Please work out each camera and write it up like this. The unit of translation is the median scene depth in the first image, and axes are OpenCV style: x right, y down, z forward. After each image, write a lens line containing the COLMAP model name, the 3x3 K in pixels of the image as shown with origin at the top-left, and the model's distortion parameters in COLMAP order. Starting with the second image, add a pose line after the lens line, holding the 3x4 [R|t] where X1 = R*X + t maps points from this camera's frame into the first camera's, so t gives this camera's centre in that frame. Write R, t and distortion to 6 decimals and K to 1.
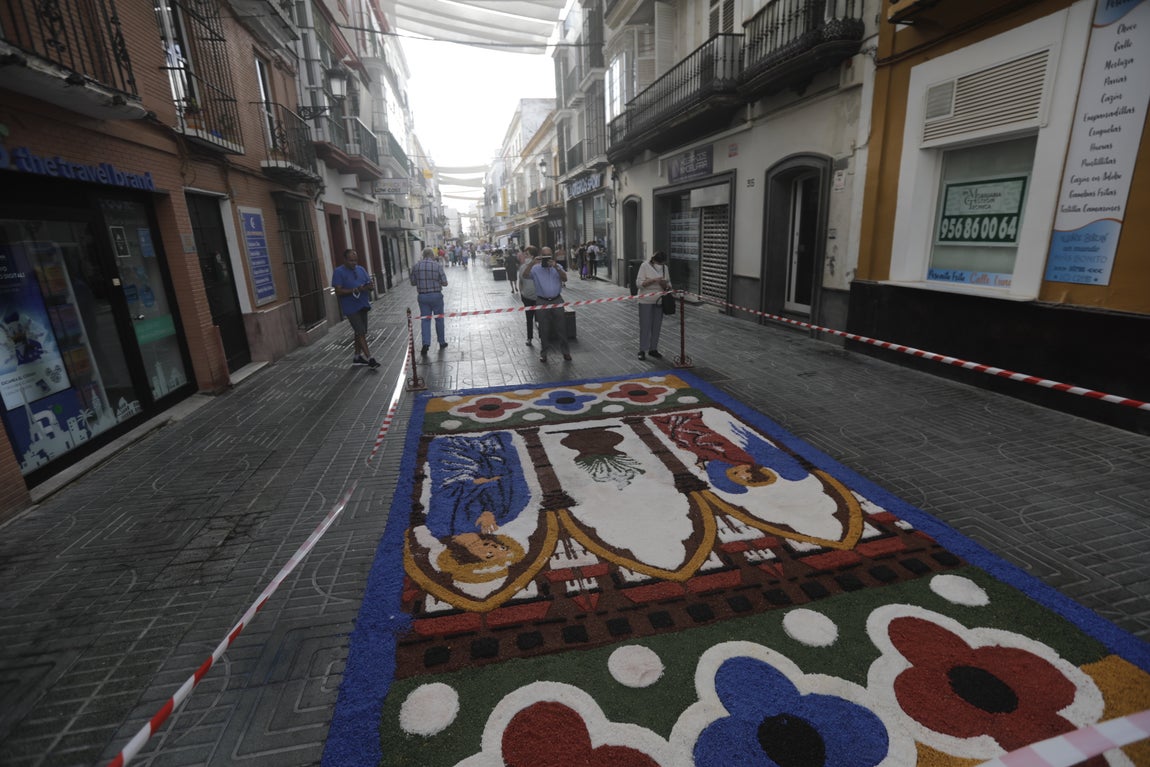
lens RADIAL K [[519.0, 0, 575.8], [0, 519.0, 380.1], [0, 0, 1]] dist [-0.043014, 0.012798]
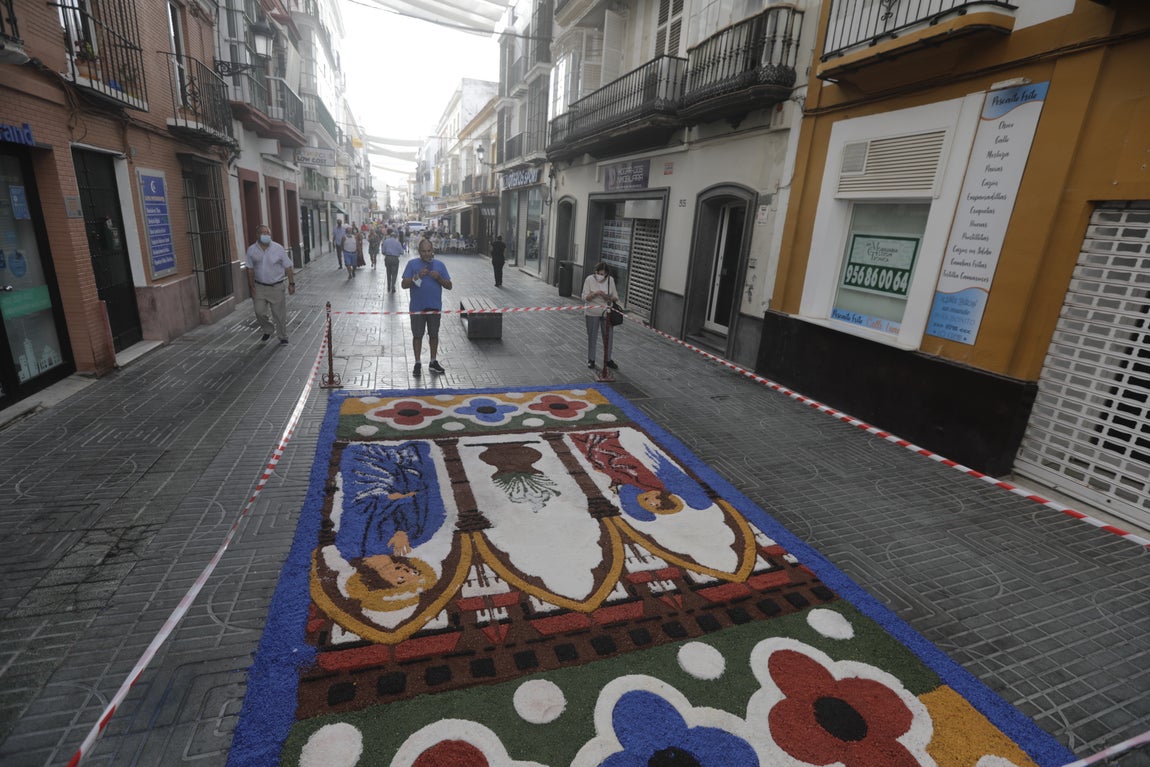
lens RADIAL K [[519.0, 0, 575.8], [0, 519.0, 380.1], [0, 0, 1]] dist [-0.043014, 0.012798]
pose [[0.986211, 0.069893, 0.150010, -0.005608], [-0.072840, 0.997242, 0.014237, -0.050408], [-0.148602, -0.024968, 0.988582, -0.012667]]
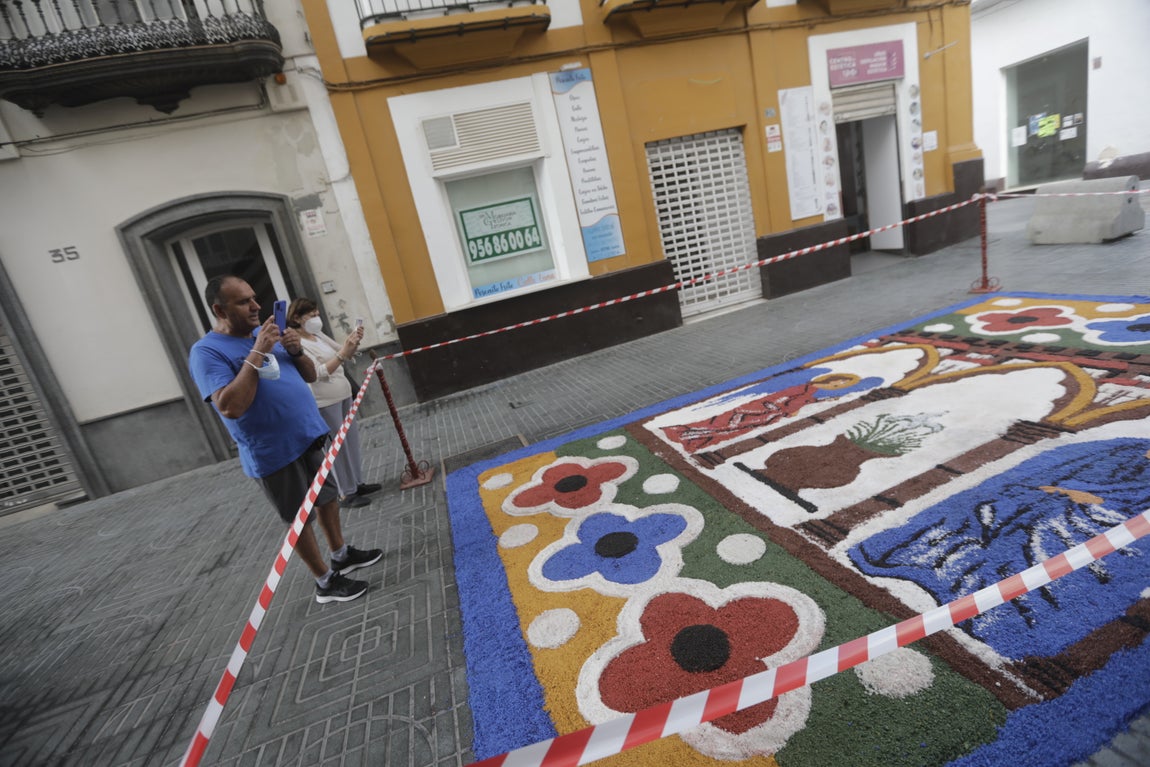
lens RADIAL K [[519.8, 0, 574.0], [0, 519.8, 378.5], [0, 0, 1]] dist [-0.047732, 0.016423]
pose [[-0.079243, -0.196160, 0.977365, -0.500793], [0.475928, 0.854045, 0.209997, -0.229688], [-0.875907, 0.481796, 0.025681, 1.084884]]
